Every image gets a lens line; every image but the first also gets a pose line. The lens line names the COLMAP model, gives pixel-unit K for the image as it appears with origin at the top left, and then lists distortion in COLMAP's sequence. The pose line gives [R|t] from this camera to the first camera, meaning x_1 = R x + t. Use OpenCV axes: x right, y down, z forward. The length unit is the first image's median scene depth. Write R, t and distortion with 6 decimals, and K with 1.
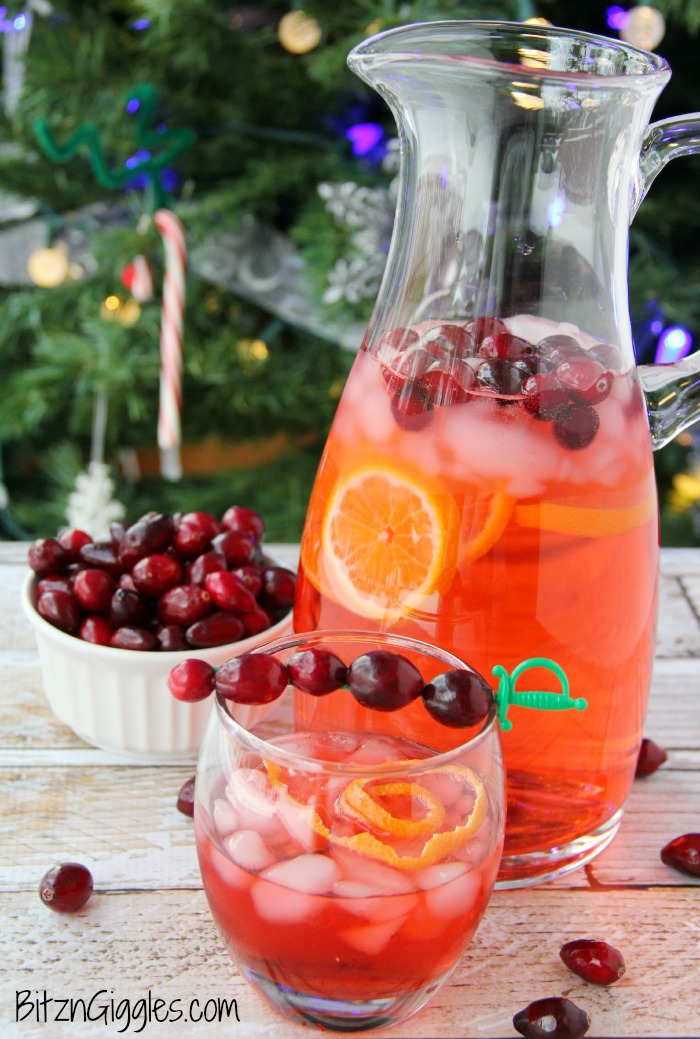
lens RADIAL K [[1979.7, 0, 356.0], [0, 1979.7, 523.3], [0, 0, 1]] dist [0.267102, 0.000000]
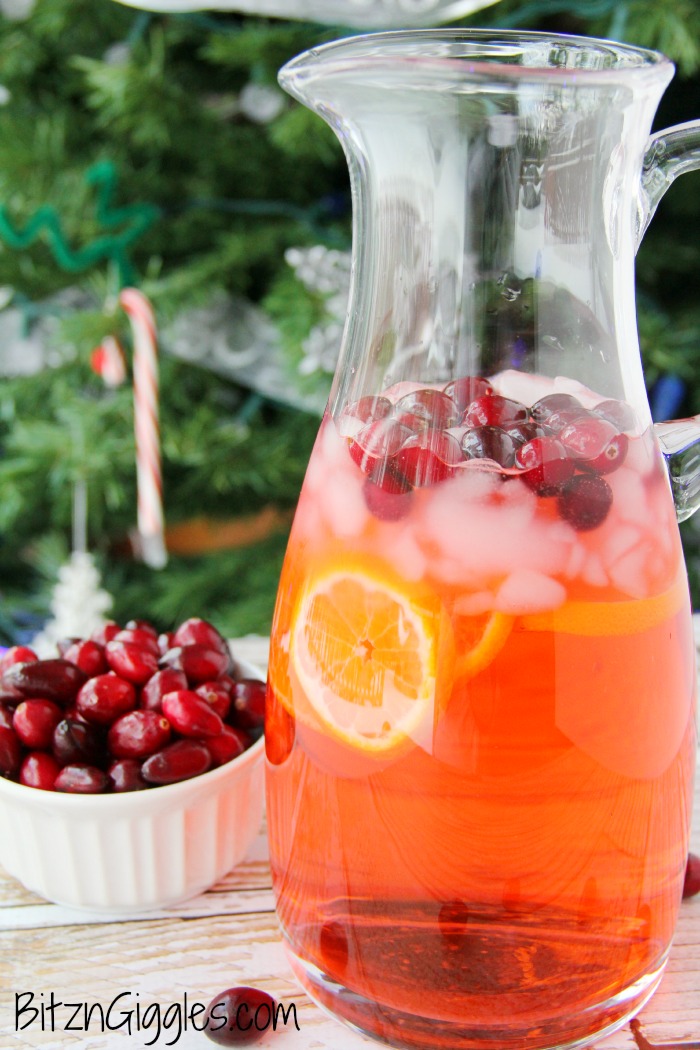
lens RADIAL K [[1741.4, 0, 344.0], [0, 1741.4, 523.8], [0, 0, 1]] dist [0.172392, 0.000000]
pose [[0.997922, -0.062838, -0.014275, 0.017882], [0.062469, 0.997734, -0.024986, -0.024859], [0.015813, 0.024042, 0.999586, 0.242989]]
